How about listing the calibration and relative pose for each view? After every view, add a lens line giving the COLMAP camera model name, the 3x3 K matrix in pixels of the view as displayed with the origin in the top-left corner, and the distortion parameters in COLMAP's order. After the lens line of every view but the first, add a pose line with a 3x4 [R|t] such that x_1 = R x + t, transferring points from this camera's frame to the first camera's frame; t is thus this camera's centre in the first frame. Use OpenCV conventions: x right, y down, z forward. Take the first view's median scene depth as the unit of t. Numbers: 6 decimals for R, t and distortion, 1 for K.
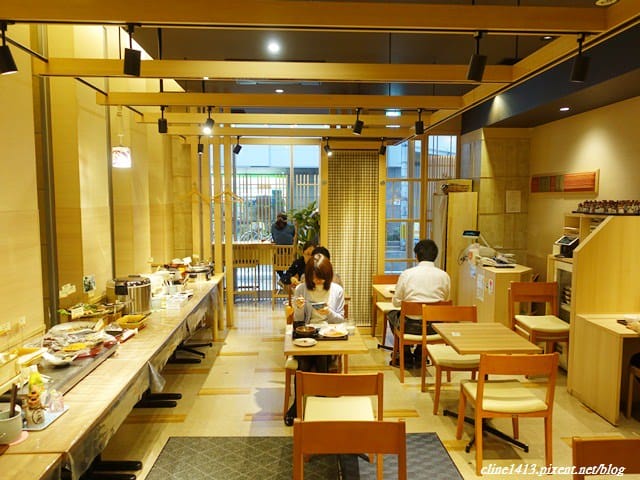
lens RADIAL K [[492.2, 0, 320.0], [0, 492.2, 240.0], [0, 0, 1]] dist [0.006314, 0.001014]
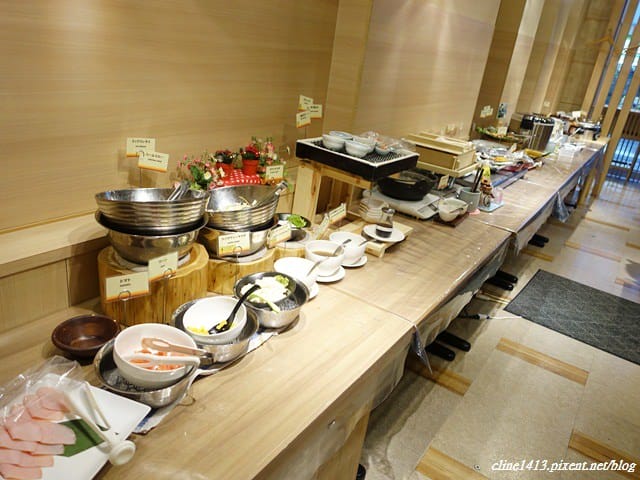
lens RADIAL K [[493.7, 0, 320.0], [0, 493.7, 240.0], [0, 0, 1]] dist [0.007406, -0.000730]
pose [[0.793281, 0.325020, -0.514848, -0.129765], [-0.177651, 0.932362, 0.314868, 0.075041], [0.582363, -0.158316, 0.797364, -0.106186]]
